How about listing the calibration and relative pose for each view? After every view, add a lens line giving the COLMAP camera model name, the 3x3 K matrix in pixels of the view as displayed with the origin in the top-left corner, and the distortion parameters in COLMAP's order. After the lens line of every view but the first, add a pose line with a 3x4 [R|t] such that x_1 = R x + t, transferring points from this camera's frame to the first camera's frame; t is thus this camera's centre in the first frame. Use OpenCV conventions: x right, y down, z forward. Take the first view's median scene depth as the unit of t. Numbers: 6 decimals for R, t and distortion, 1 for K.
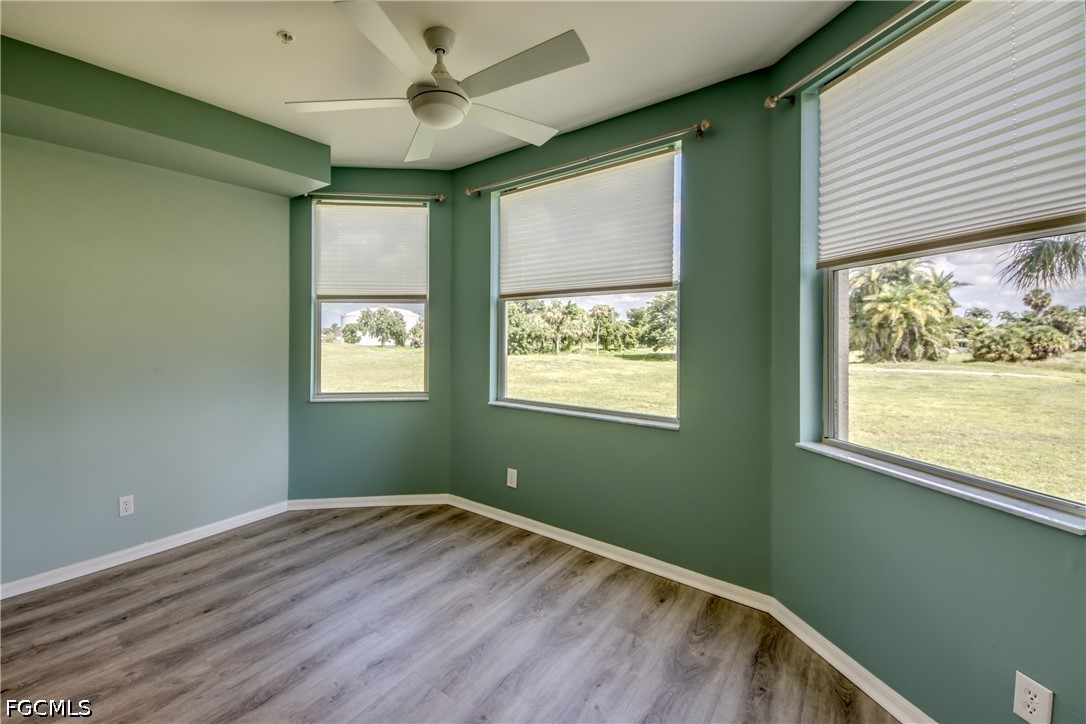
lens RADIAL K [[449.3, 0, 464.2], [0, 449.3, 332.8], [0, 0, 1]] dist [-0.000269, -0.000406]
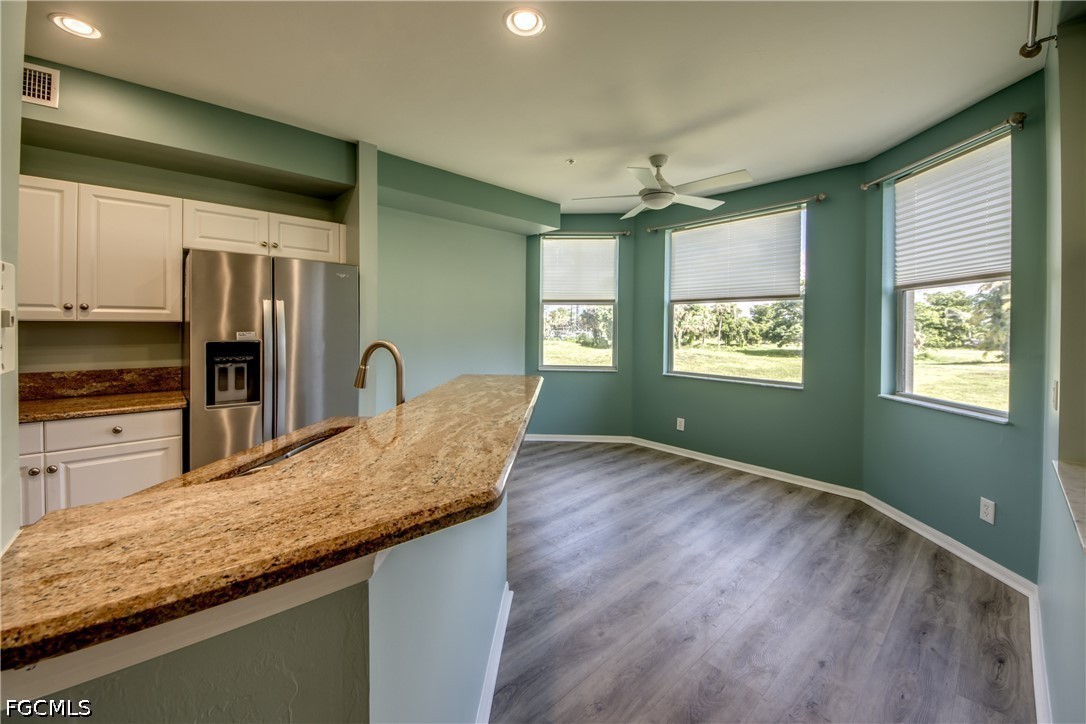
lens RADIAL K [[422.9, 0, 524.8], [0, 422.9, 324.2], [0, 0, 1]] dist [0.000402, -0.000122]
pose [[0.990140, 0.012034, -0.139564, -0.197699], [-0.012779, 0.999908, -0.004444, 0.005641], [0.139498, 0.006184, 0.990203, -0.424918]]
